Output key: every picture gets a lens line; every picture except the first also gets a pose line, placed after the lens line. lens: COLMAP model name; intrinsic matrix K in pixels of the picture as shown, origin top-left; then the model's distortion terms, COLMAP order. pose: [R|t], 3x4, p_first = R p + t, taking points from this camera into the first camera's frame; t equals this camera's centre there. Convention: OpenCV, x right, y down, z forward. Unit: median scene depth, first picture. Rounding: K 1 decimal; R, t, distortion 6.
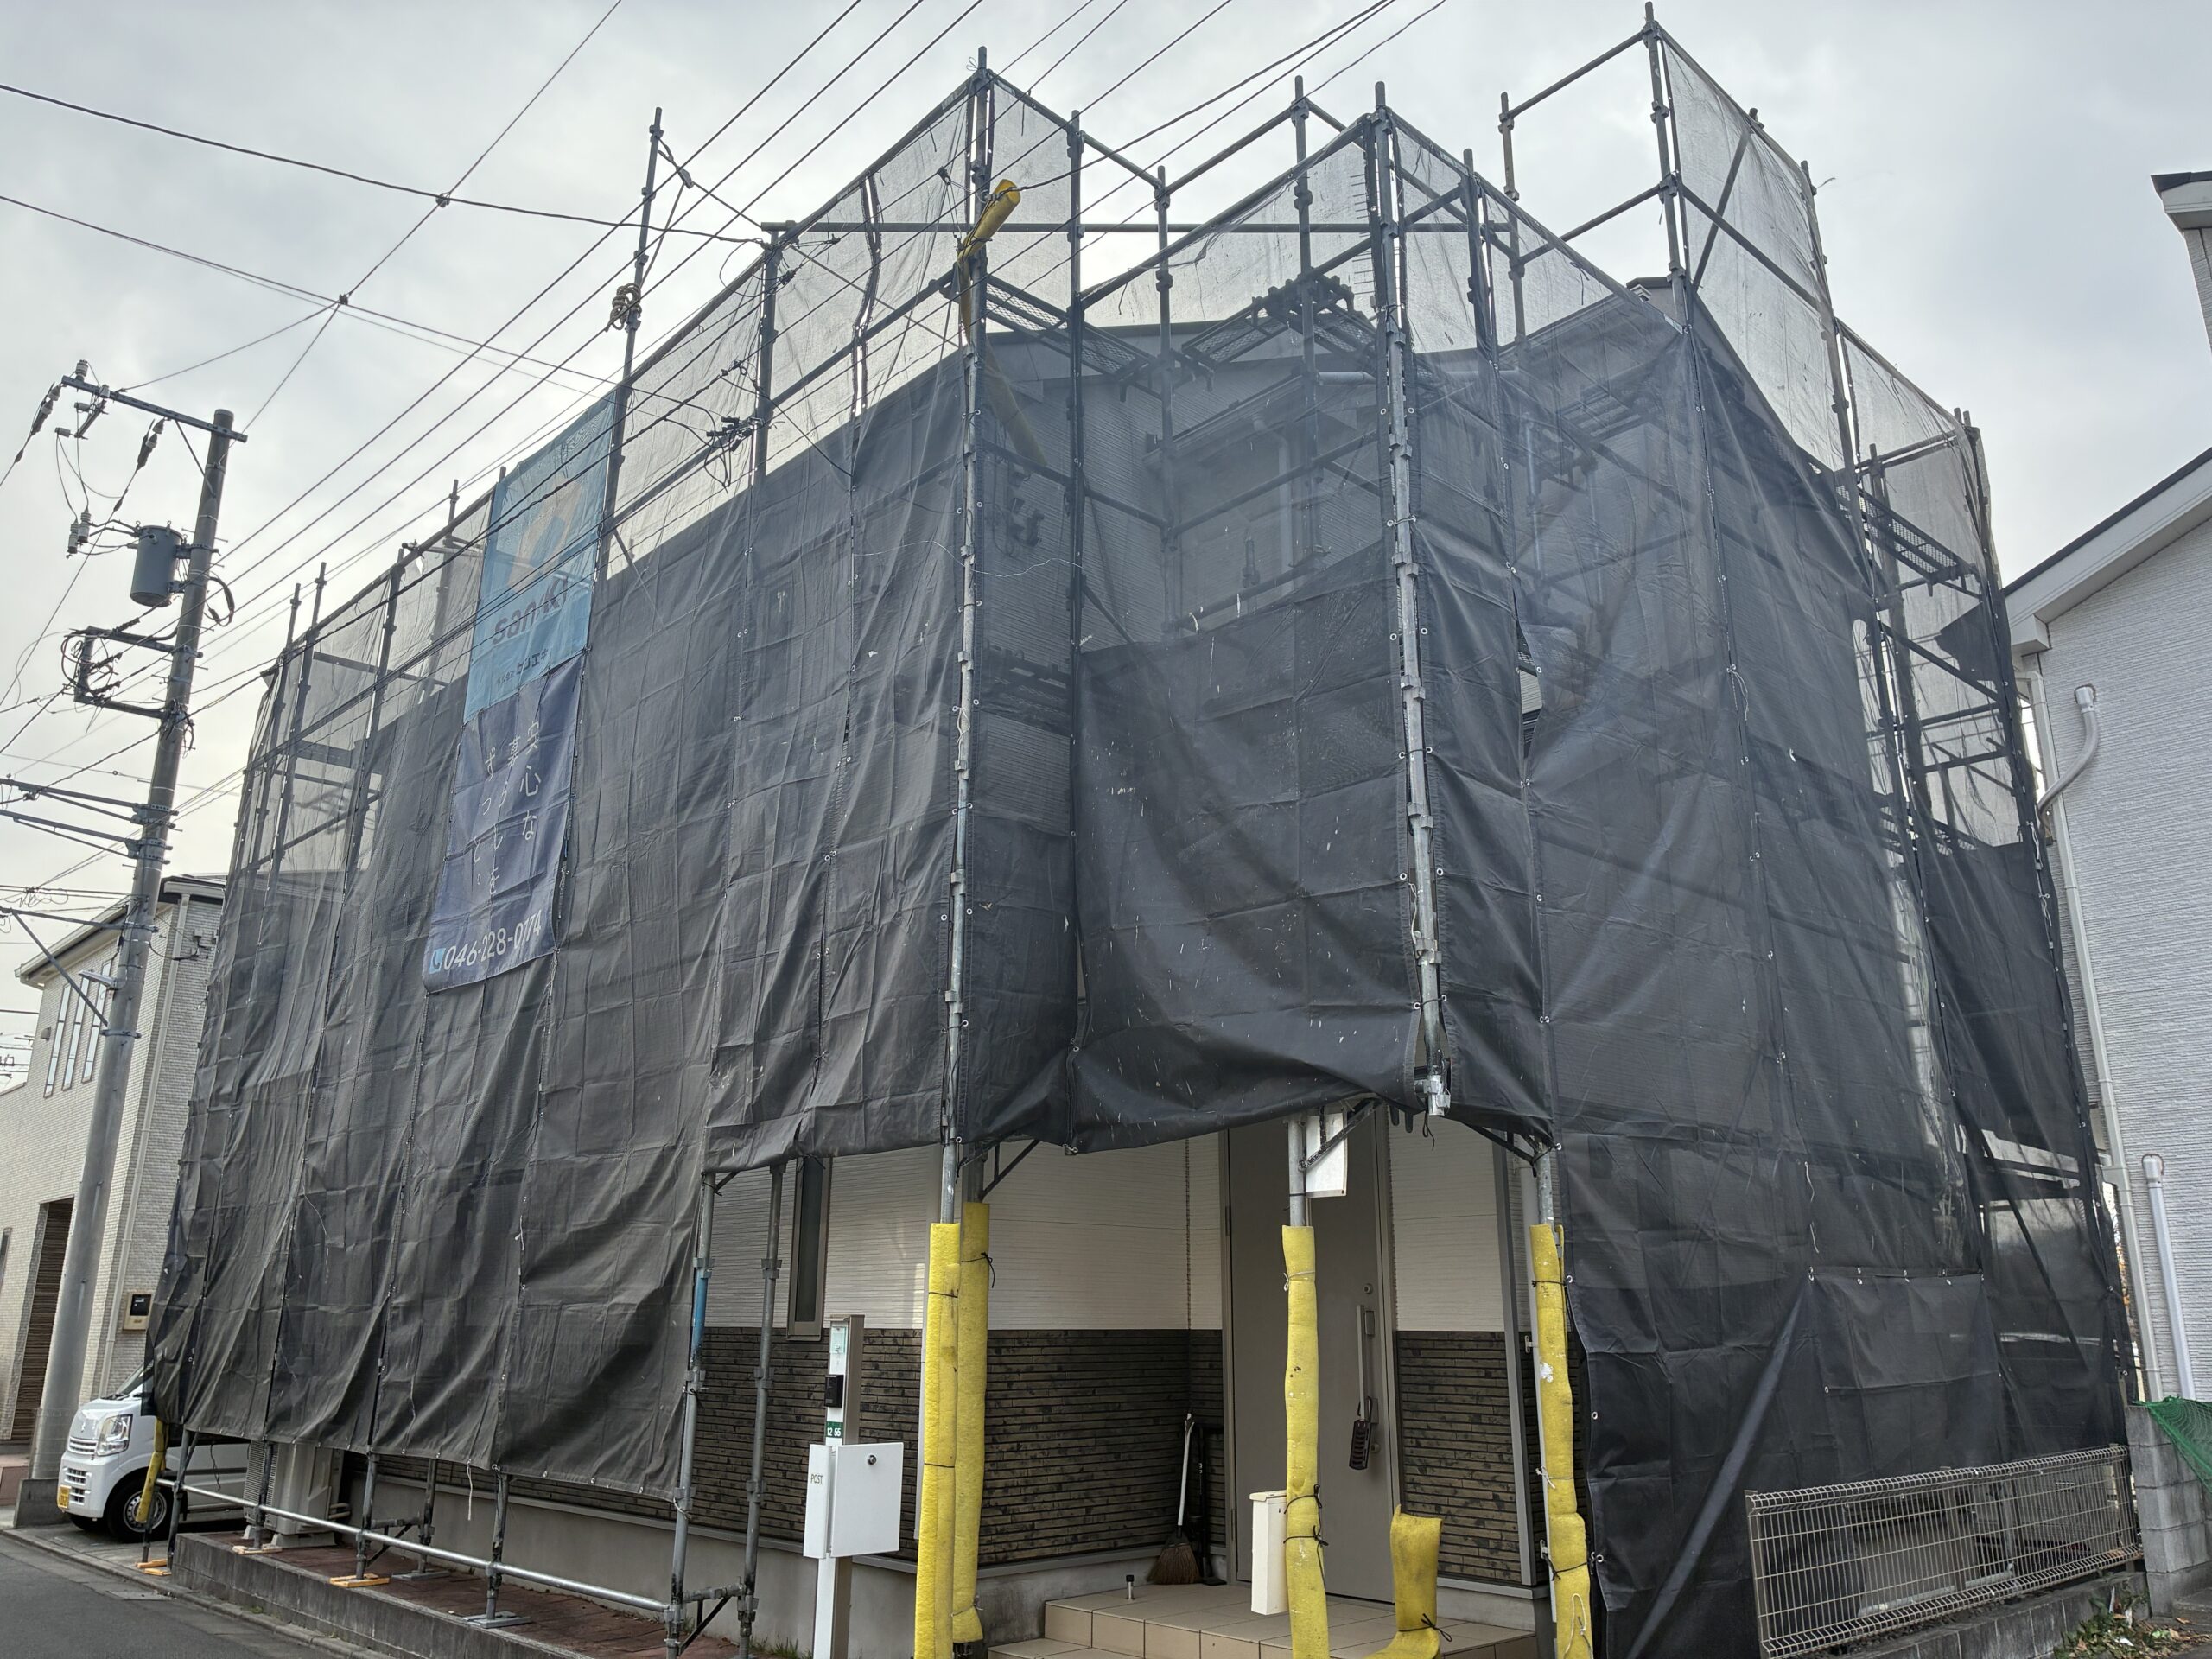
lens RADIAL K [[1658.6, 0, 1109.4], [0, 1658.6, 842.7], [0, 0, 1]] dist [0.022542, -0.044907]
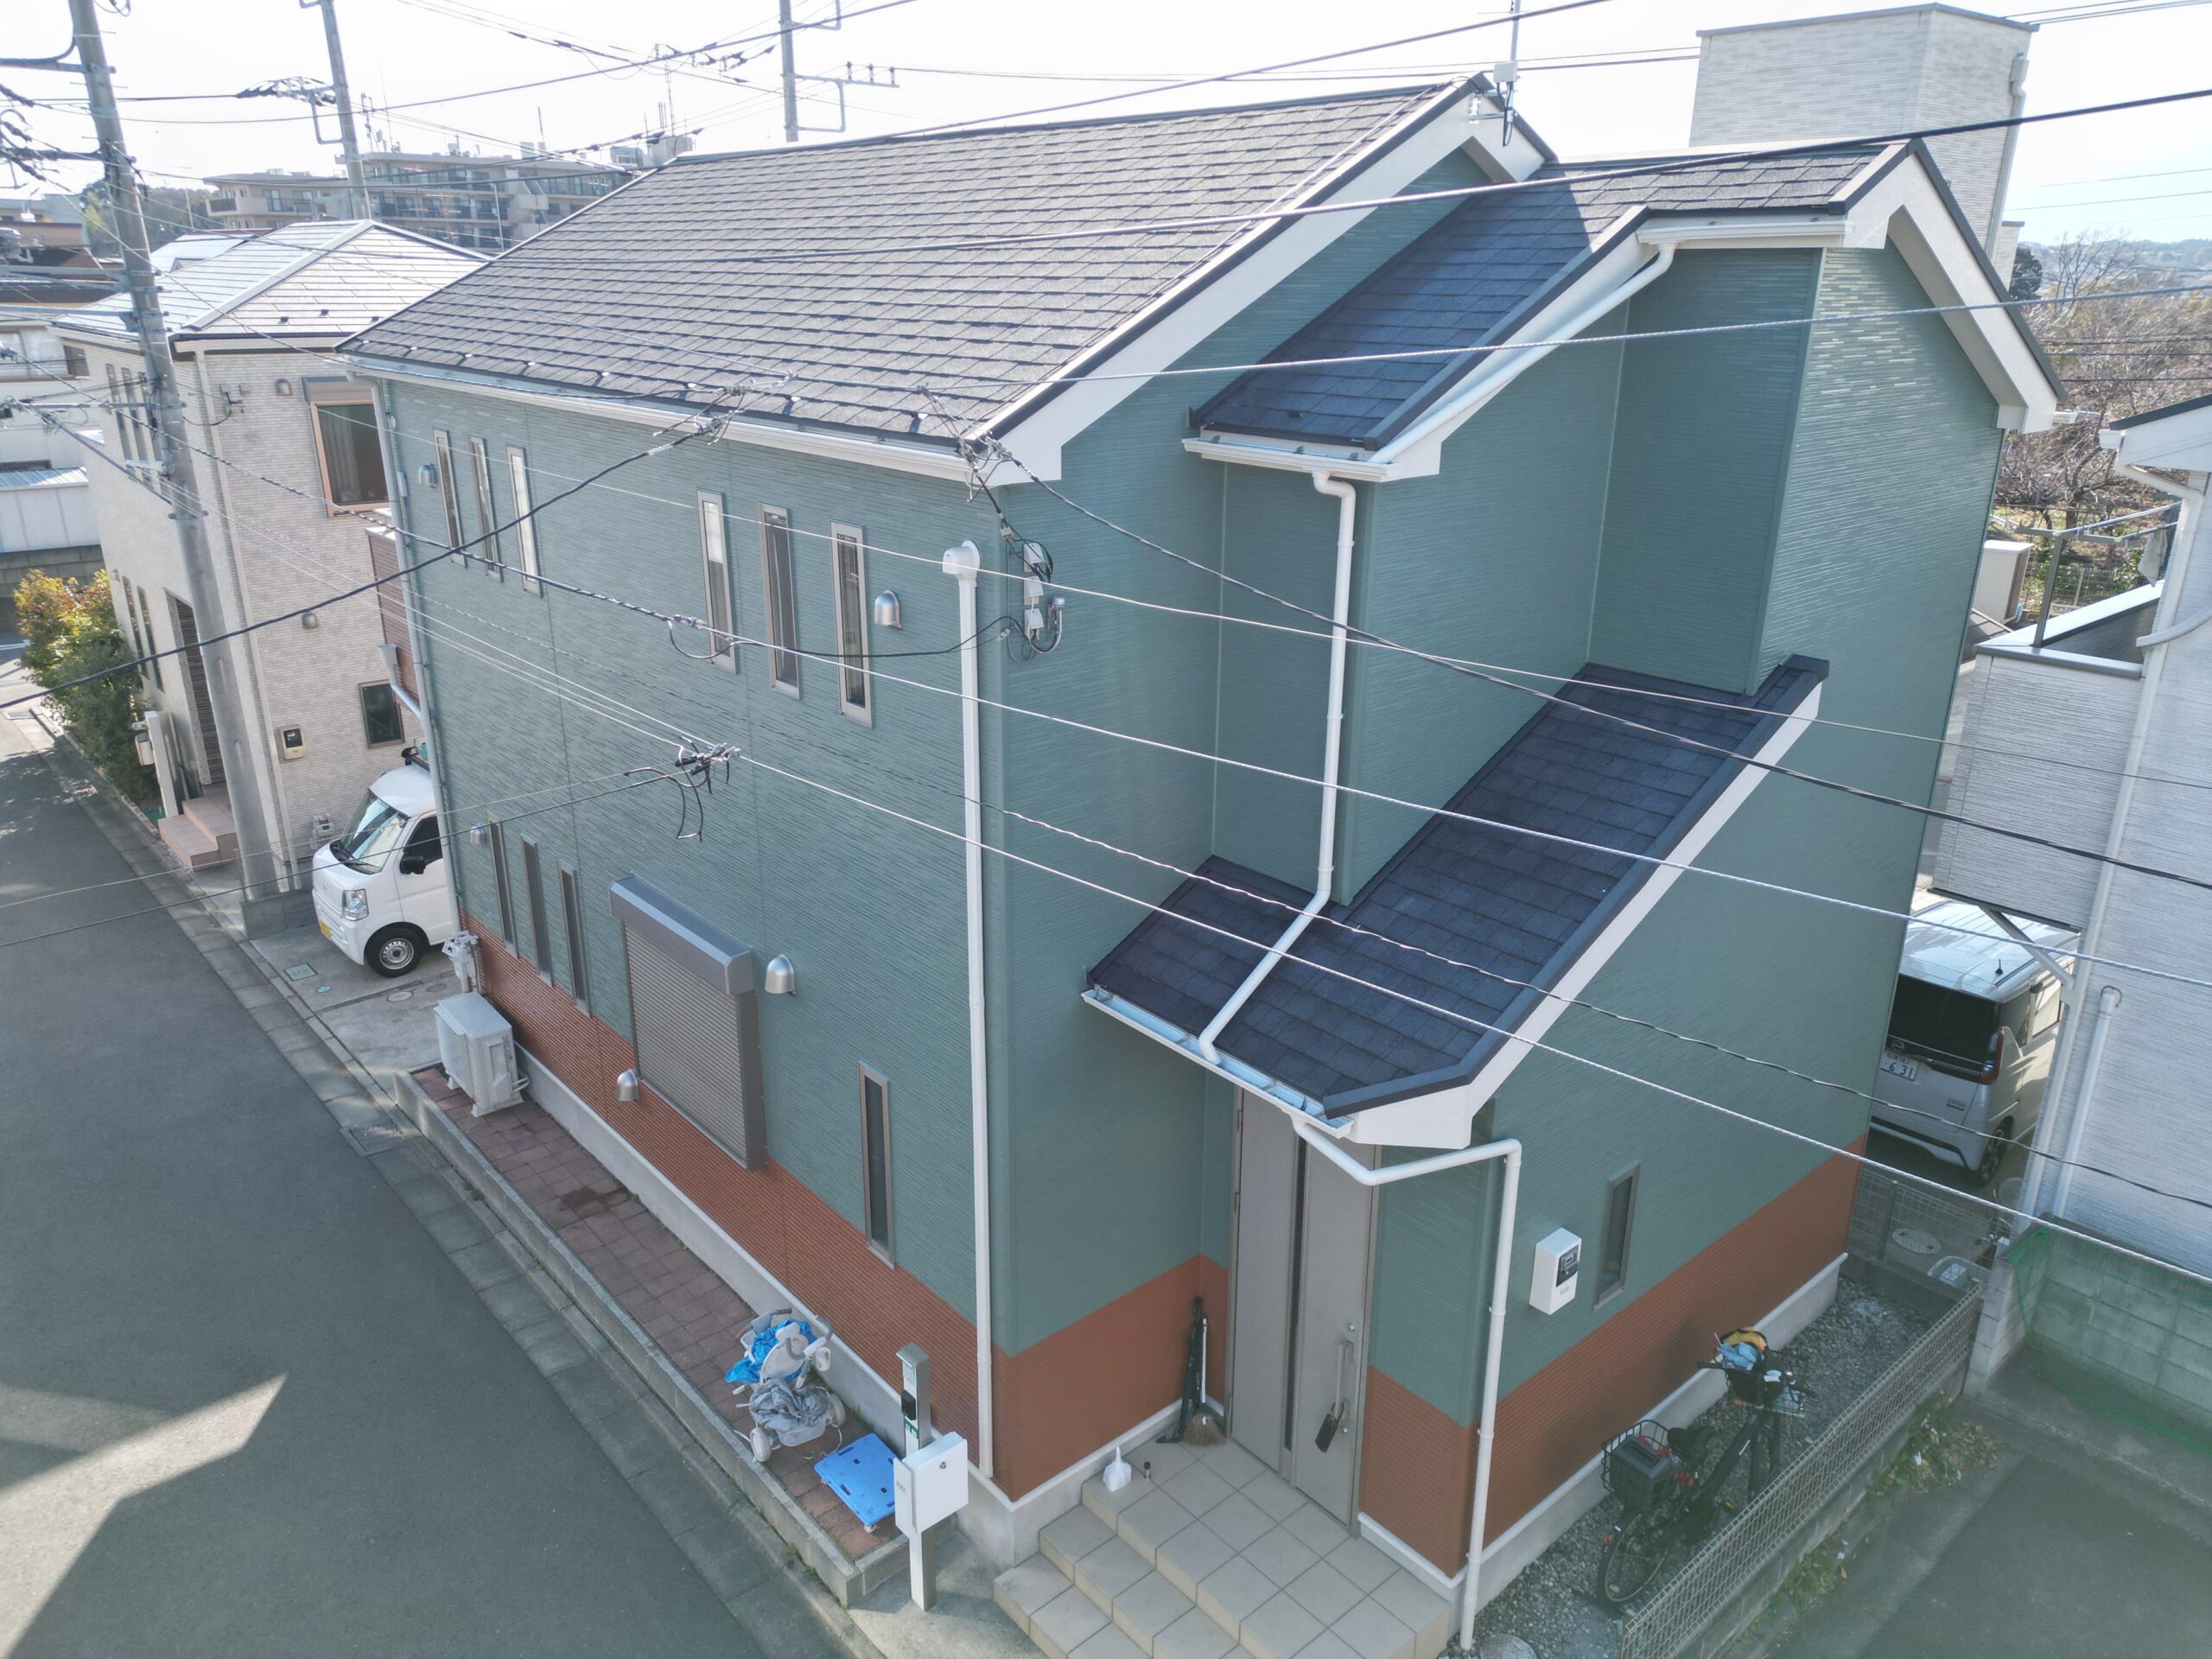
lens RADIAL K [[1562.2, 0, 1099.4], [0, 1562.2, 843.8], [0, 0, 1]] dist [0.000969, 0.009027]
pose [[0.998981, 0.012307, -0.043419, 0.019995], [0.016039, 0.802472, 0.596474, -0.622894], [0.042183, -0.596563, 0.801457, 0.284360]]
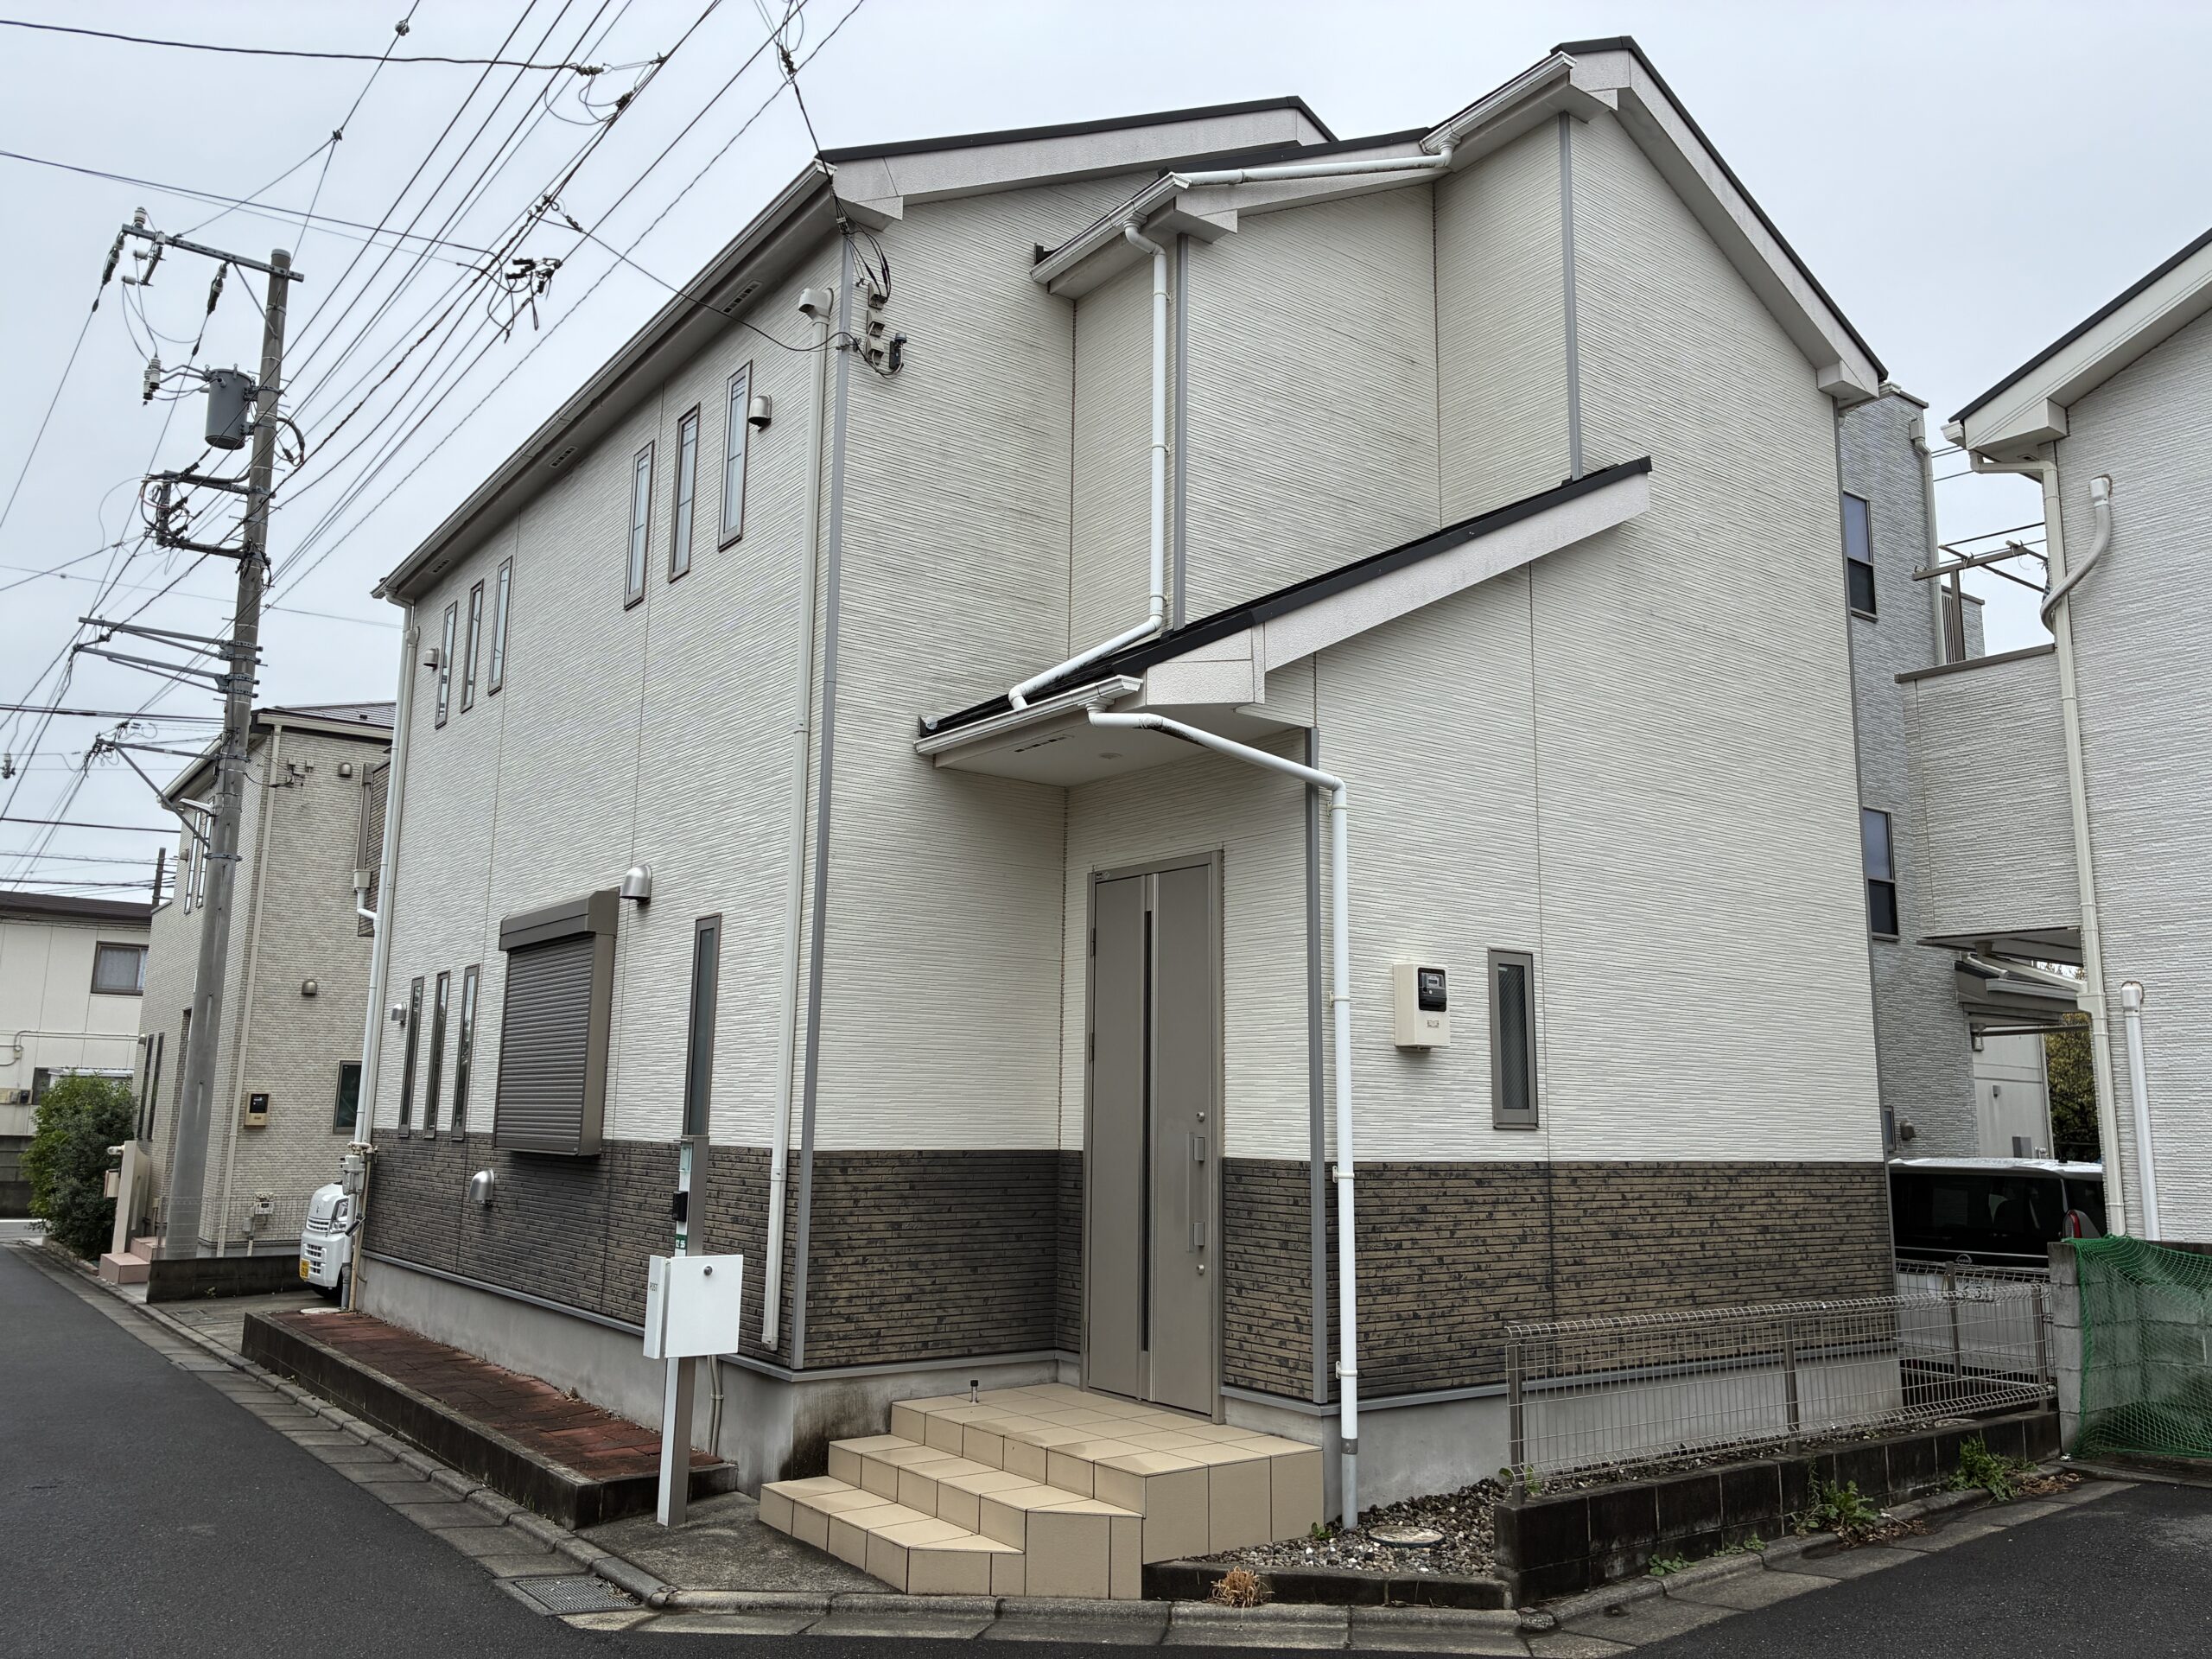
lens RADIAL K [[1658.6, 0, 1107.8], [0, 1658.6, 840.0], [0, 0, 1]] dist [0.022542, -0.044907]
pose [[0.993648, -0.006163, -0.112364, 0.198439], [0.018836, 0.993521, 0.112079, -0.012055], [0.110946, -0.113483, 0.987326, 0.014314]]
